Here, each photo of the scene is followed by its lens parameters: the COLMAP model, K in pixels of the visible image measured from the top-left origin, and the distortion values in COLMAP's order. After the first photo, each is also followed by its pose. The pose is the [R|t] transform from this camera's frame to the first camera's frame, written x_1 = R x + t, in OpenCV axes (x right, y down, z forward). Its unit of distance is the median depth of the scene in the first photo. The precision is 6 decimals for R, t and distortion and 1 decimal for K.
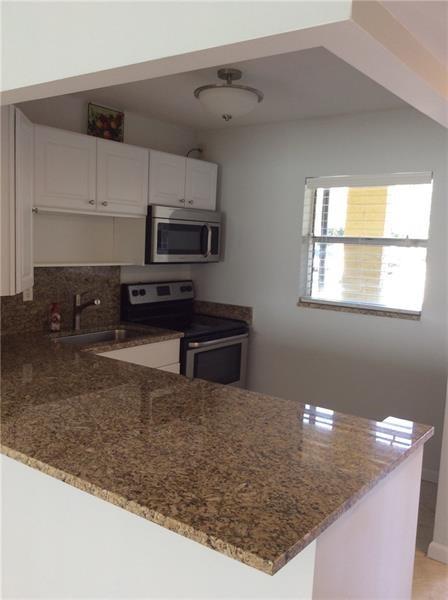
lens RADIAL K [[552.2, 0, 224.0], [0, 552.2, 300.0], [0, 0, 1]] dist [0.022992, 0.001093]
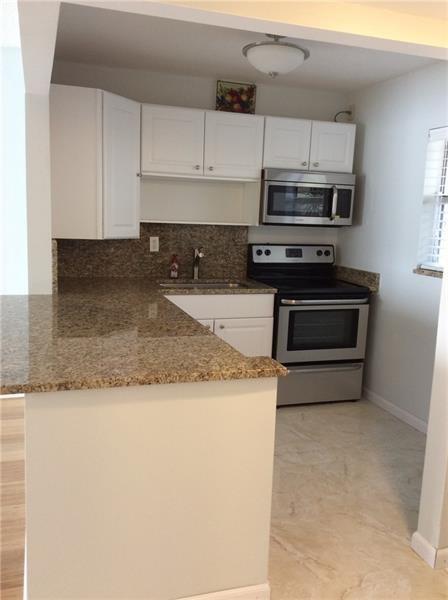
lens RADIAL K [[552.2, 0, 224.0], [0, 552.2, 300.0], [0, 0, 1]] dist [0.022992, 0.001093]
pose [[0.813767, 0.082376, -0.575323, 0.424940], [-0.068975, 0.996597, 0.045134, 0.037160], [0.577083, 0.002954, 0.816680, 0.077336]]
